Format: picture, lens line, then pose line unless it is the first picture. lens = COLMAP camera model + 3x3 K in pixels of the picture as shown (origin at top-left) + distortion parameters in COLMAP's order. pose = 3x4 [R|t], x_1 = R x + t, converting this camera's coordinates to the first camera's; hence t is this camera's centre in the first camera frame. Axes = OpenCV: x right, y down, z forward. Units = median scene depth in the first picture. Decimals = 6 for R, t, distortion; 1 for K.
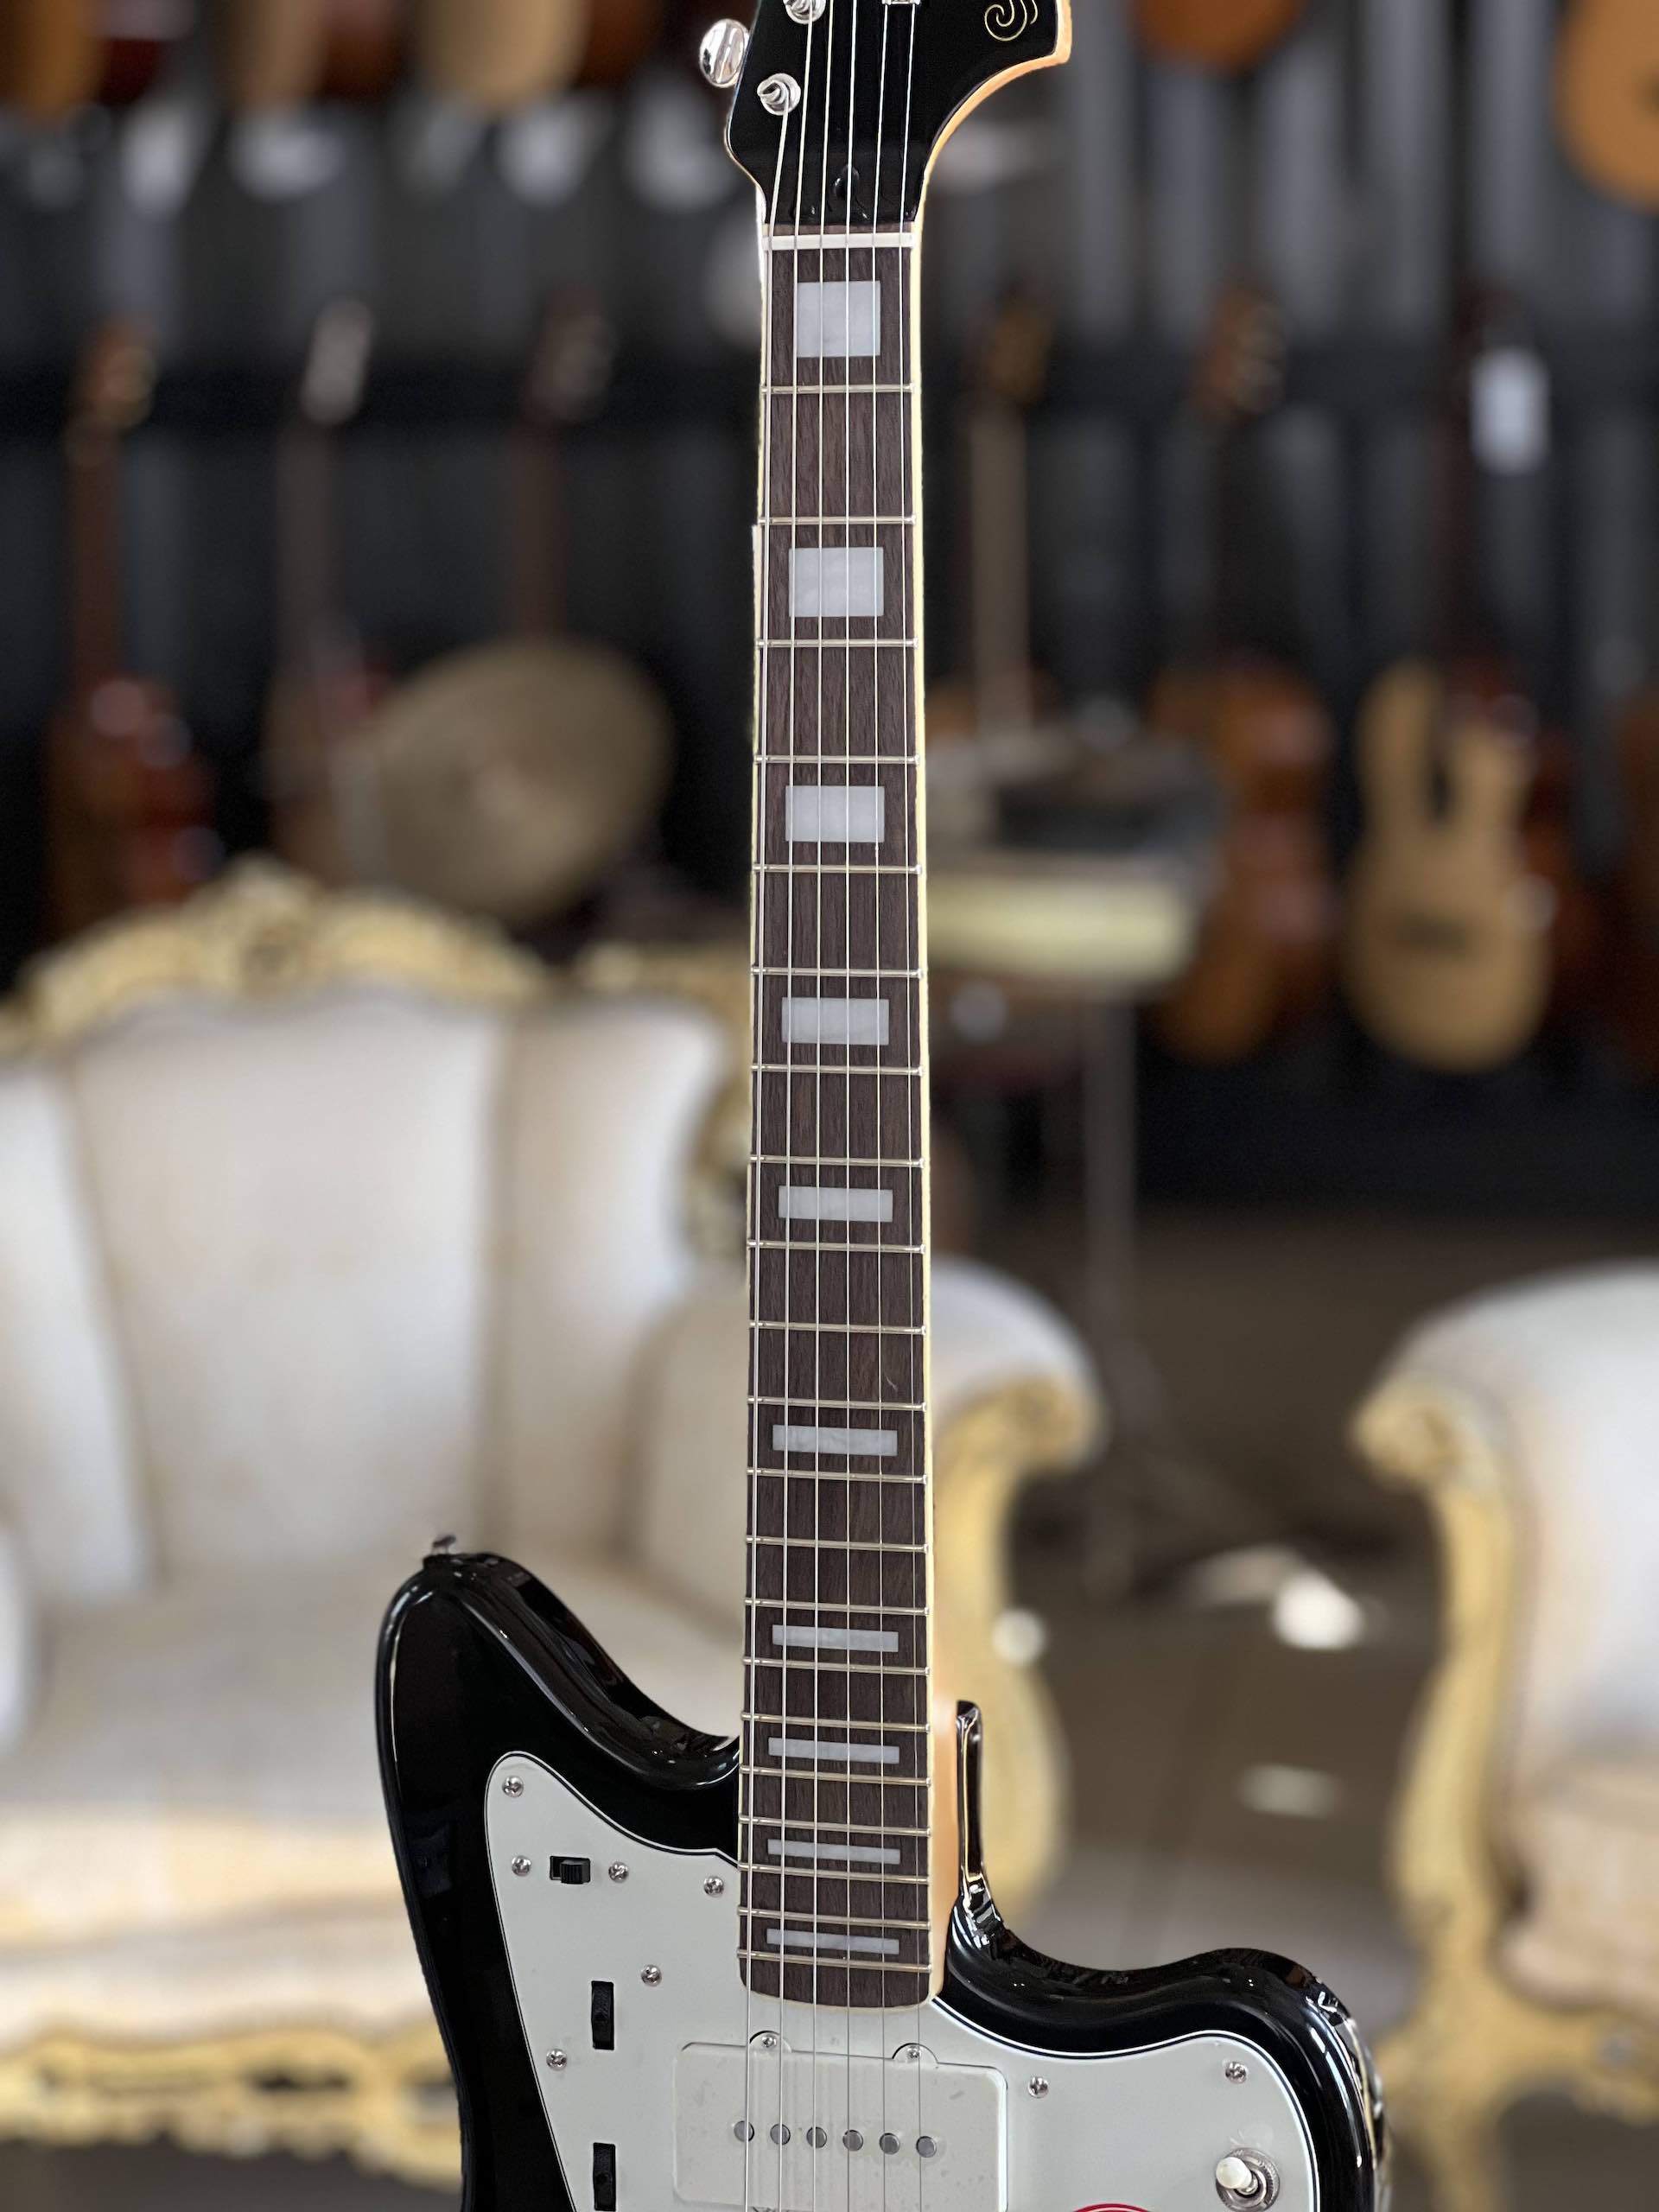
lens RADIAL K [[4973.0, 0, 829.5], [0, 4973.0, 1106.0], [0, 0, 1]] dist [0.042854, 0.745318]
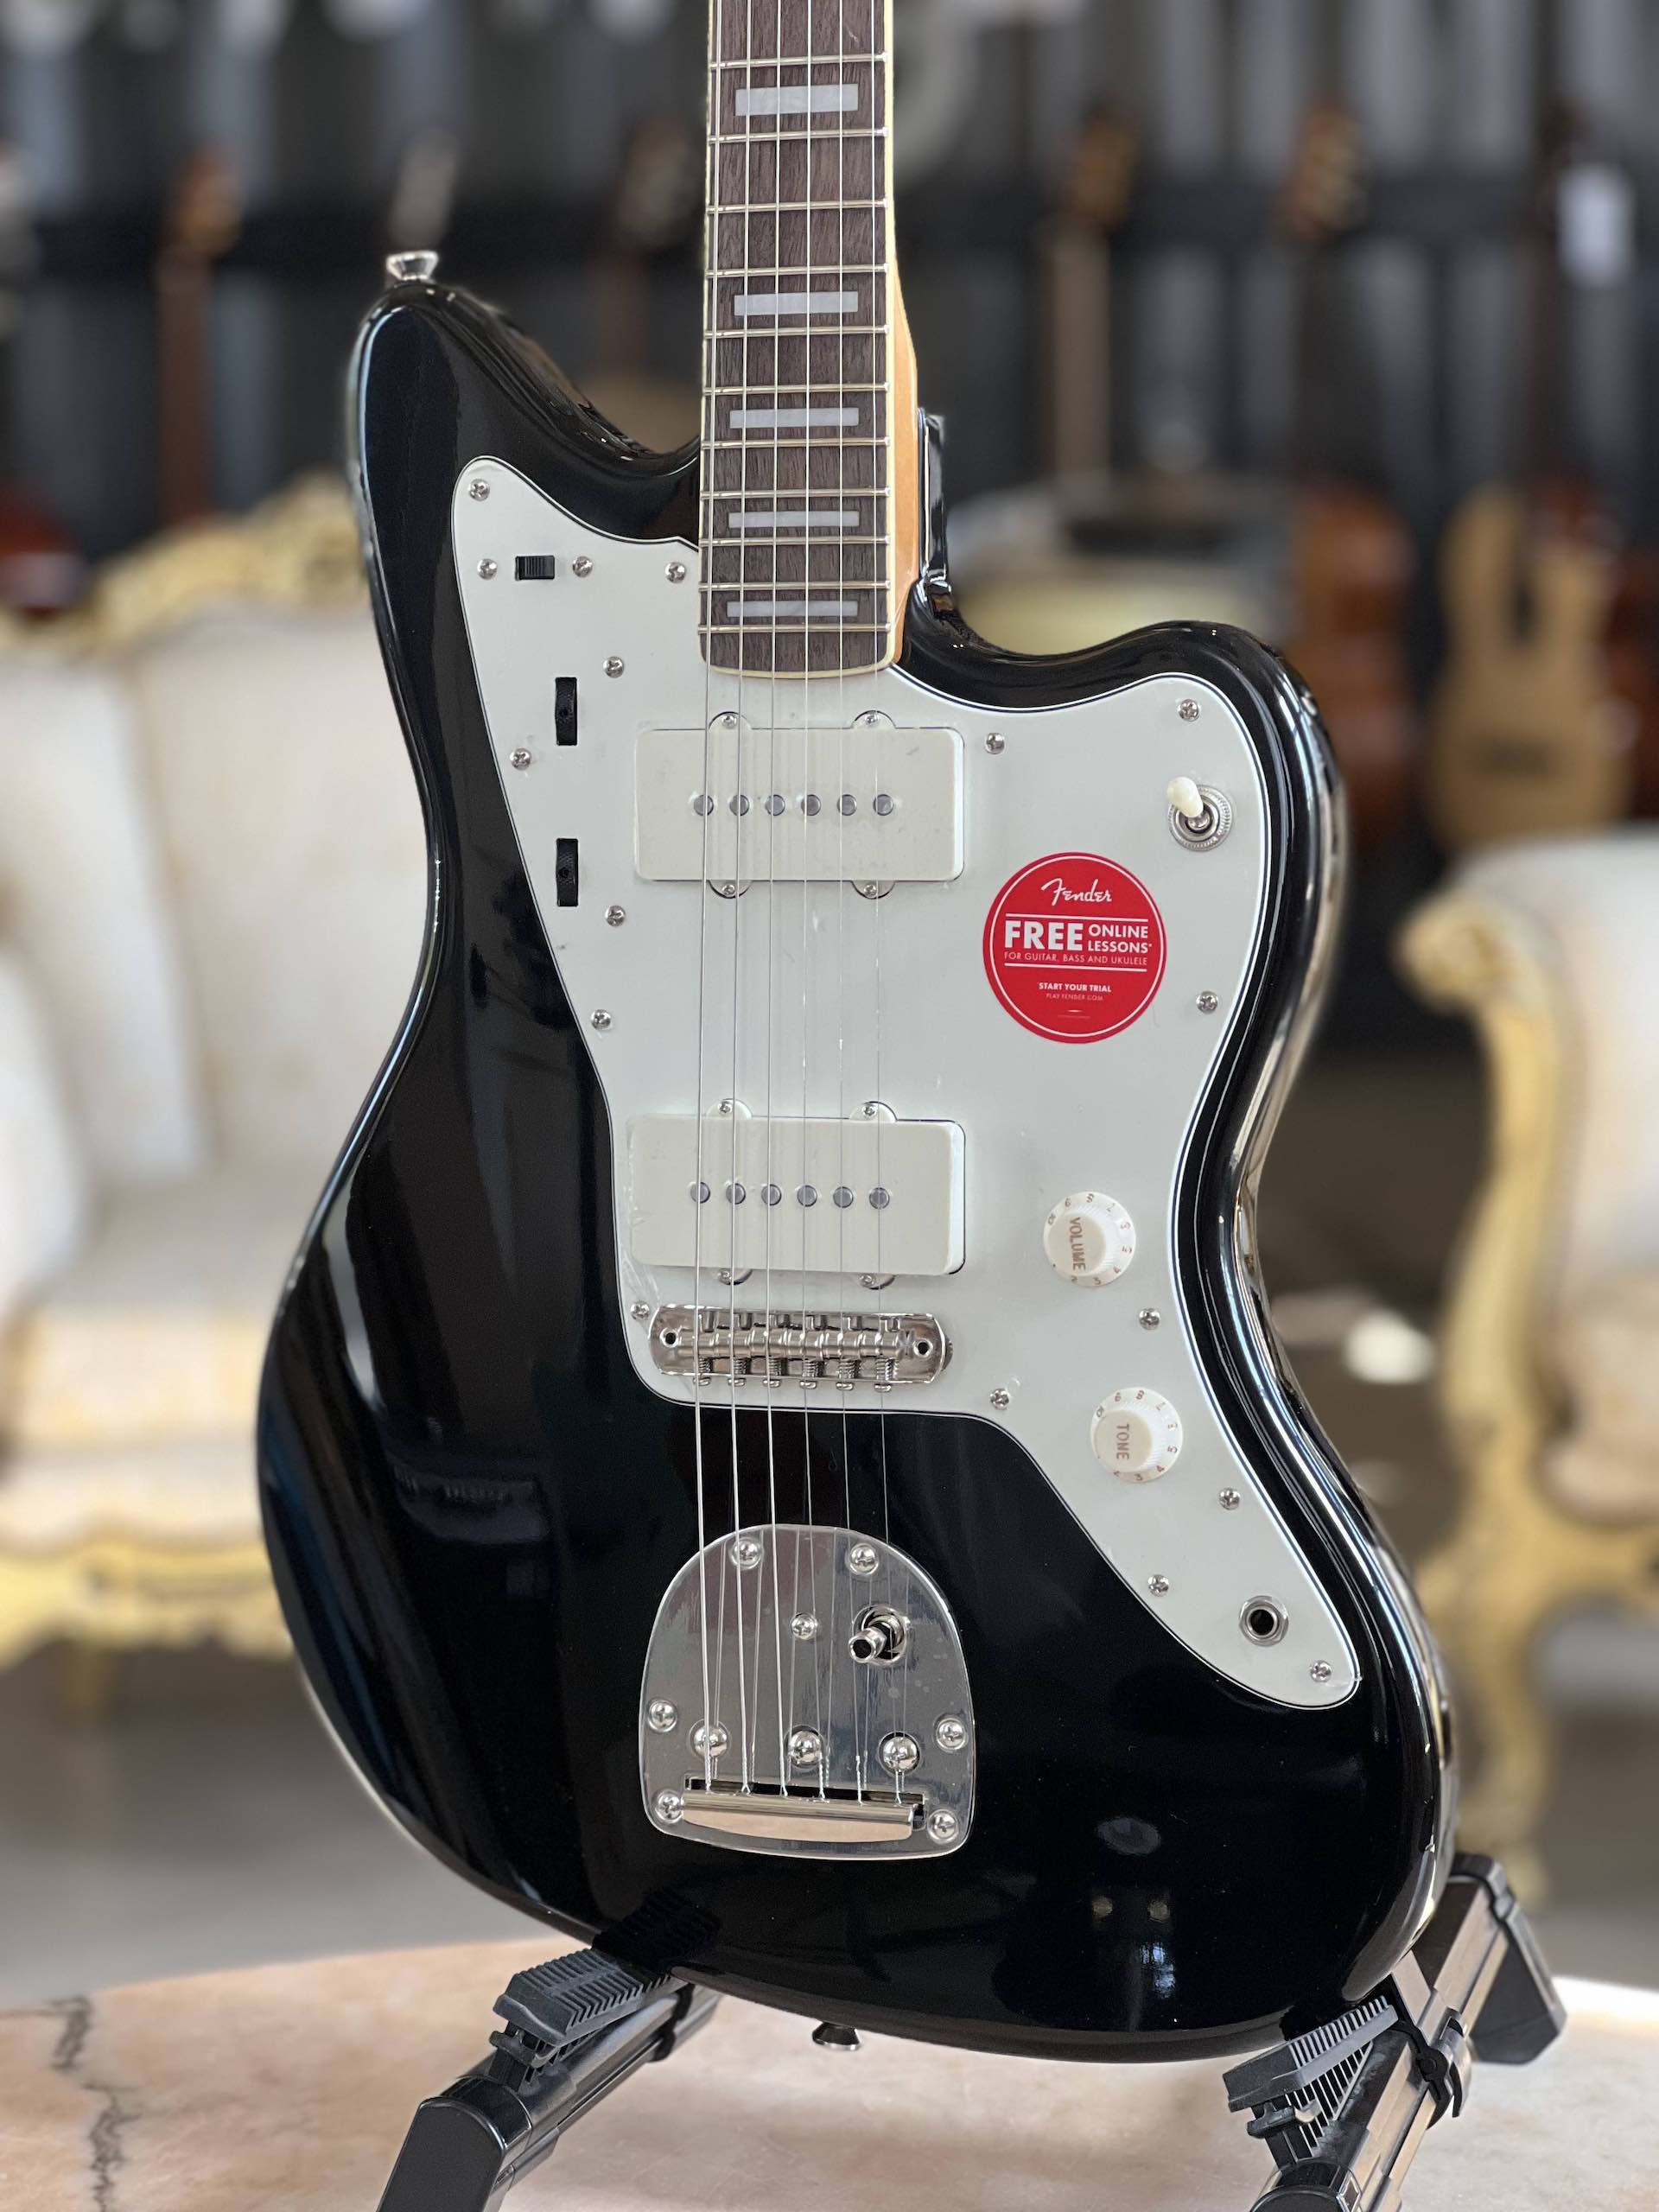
lens RADIAL K [[4975.8, 0, 709.1], [0, 4975.8, 1159.4], [0, 0, 1]] dist [0.020524, 0.460394]
pose [[0.998932, 0.006478, -0.045741, 0.030066], [-0.007139, 0.999872, -0.014319, 0.286970], [0.045643, 0.014630, 0.998851, -0.003857]]
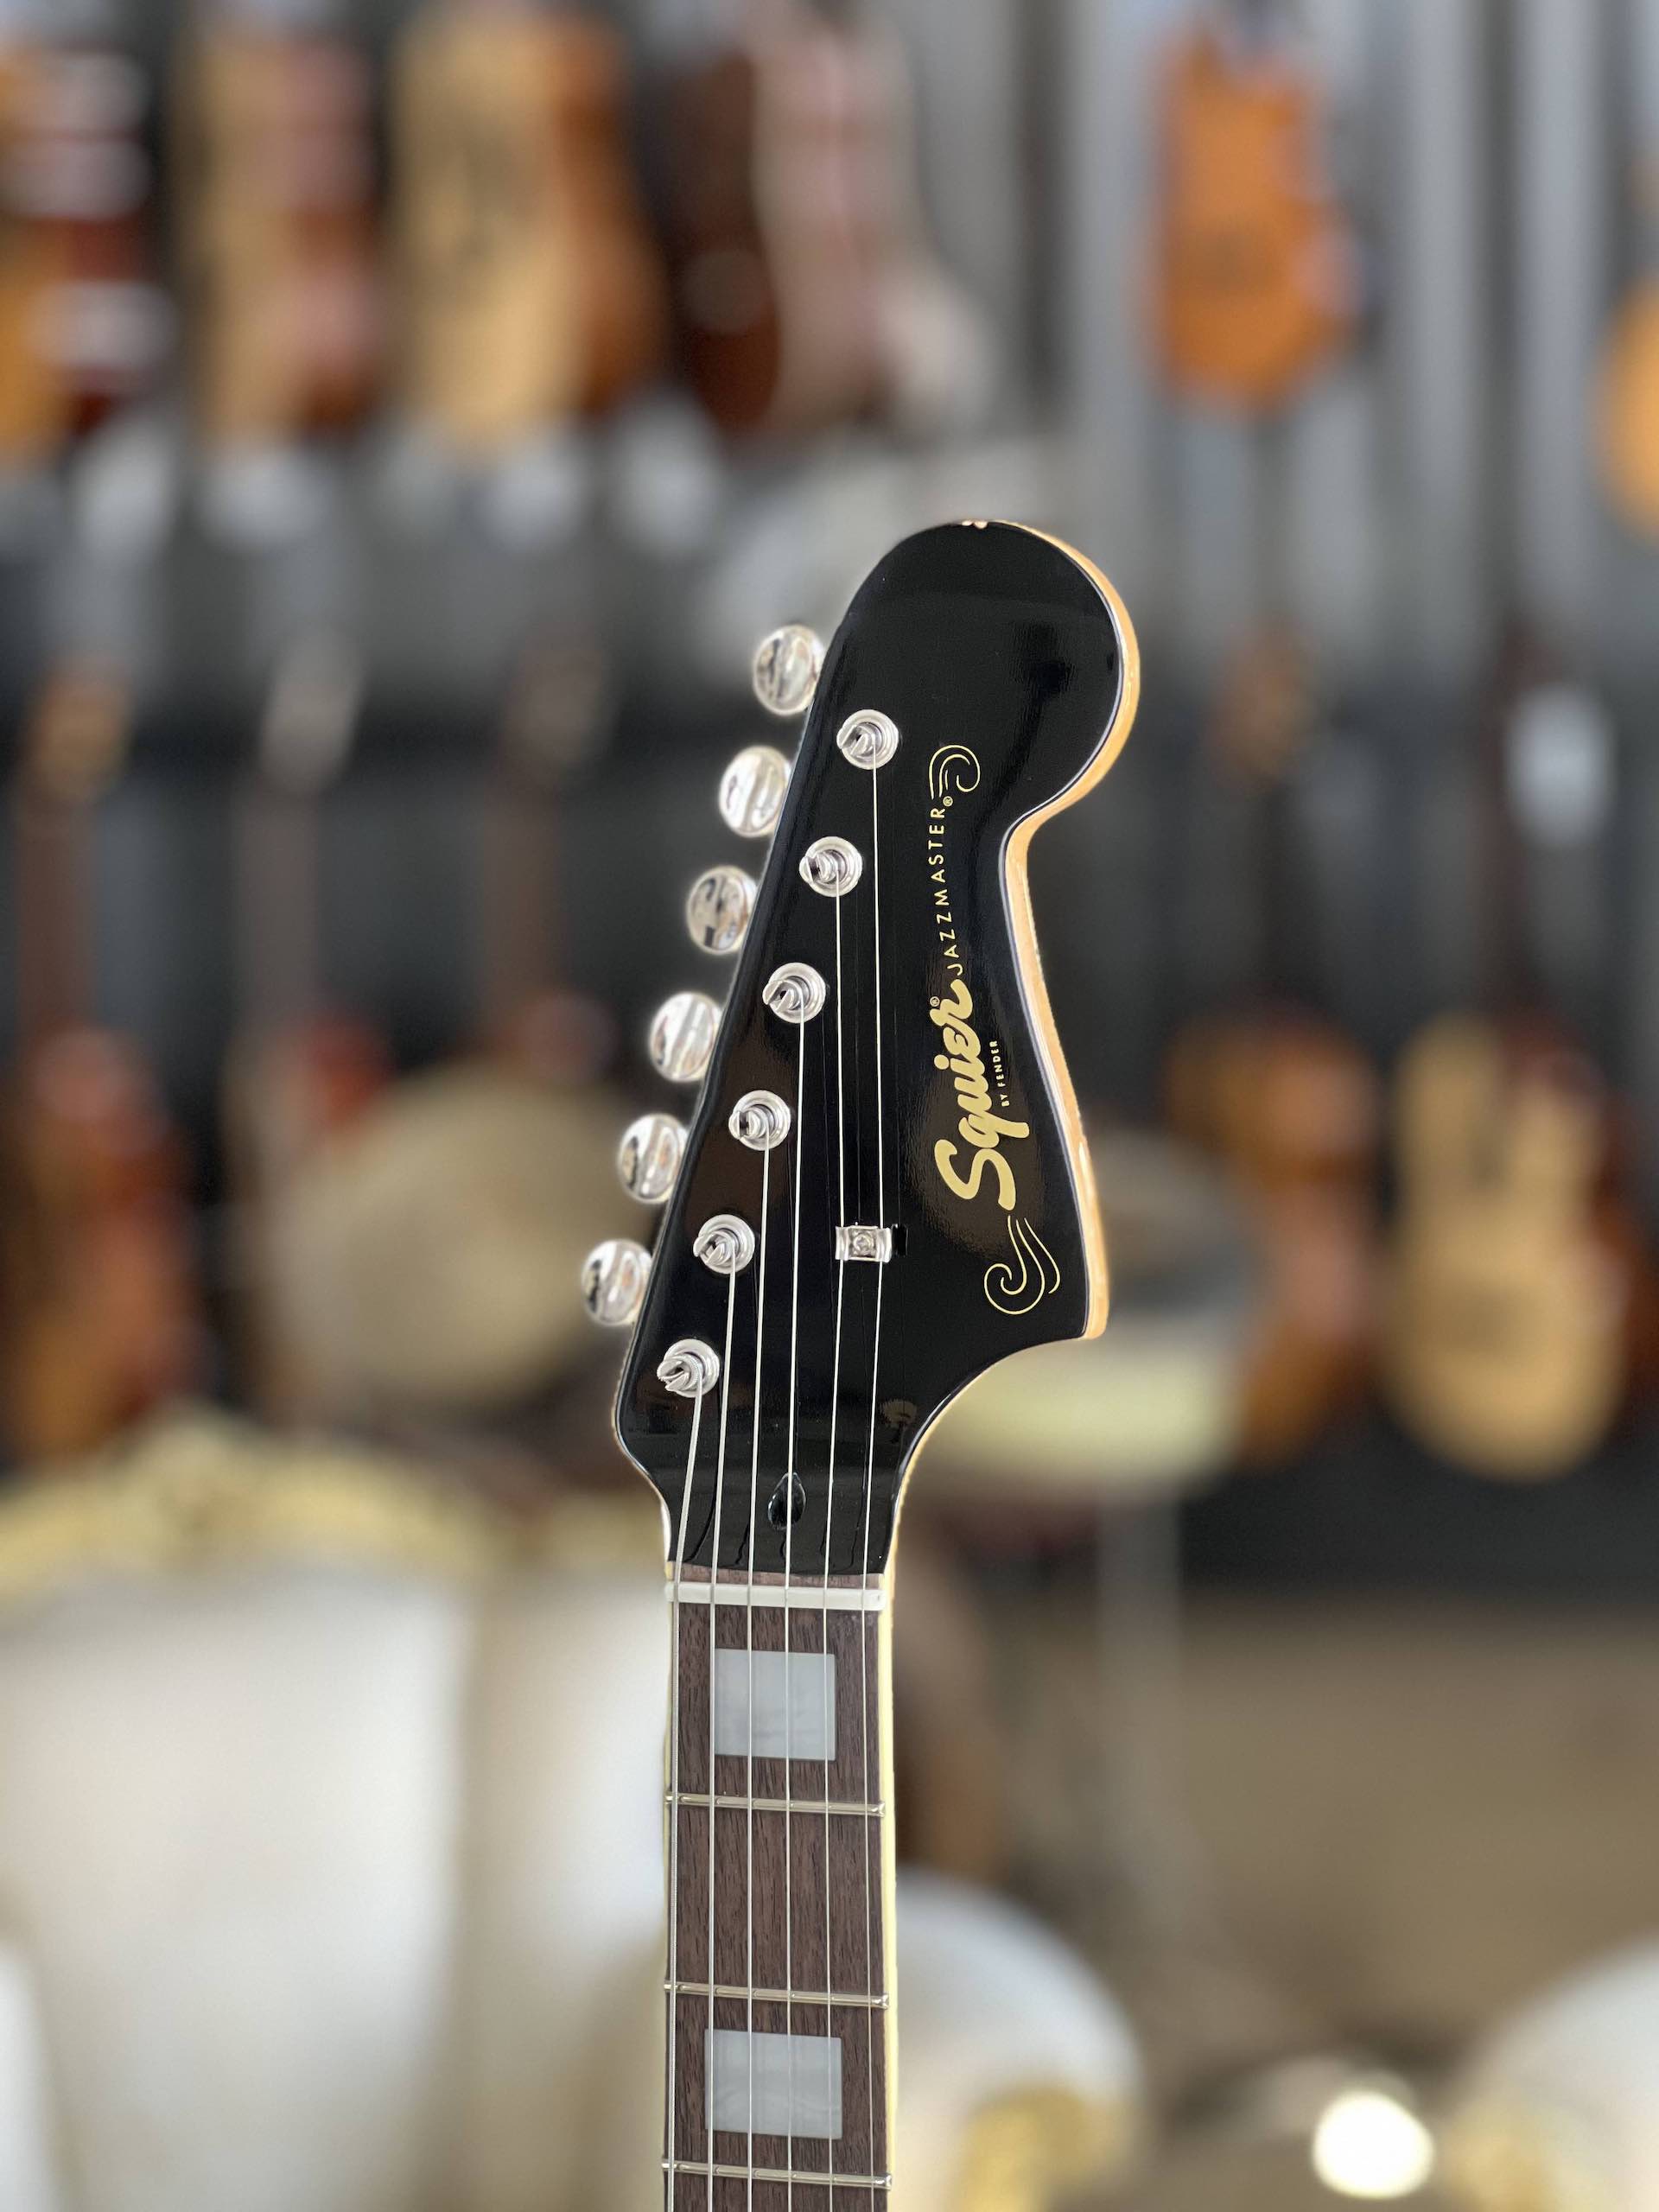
lens RADIAL K [[4973.0, 0, 829.5], [0, 4973.0, 1106.0], [0, 0, 1]] dist [0.042854, 0.745318]
pose [[0.999982, -0.004487, -0.004078, 0.012471], [0.004359, 0.999511, -0.030976, -0.217589], [0.004215, 0.030958, 0.999512, 0.304521]]
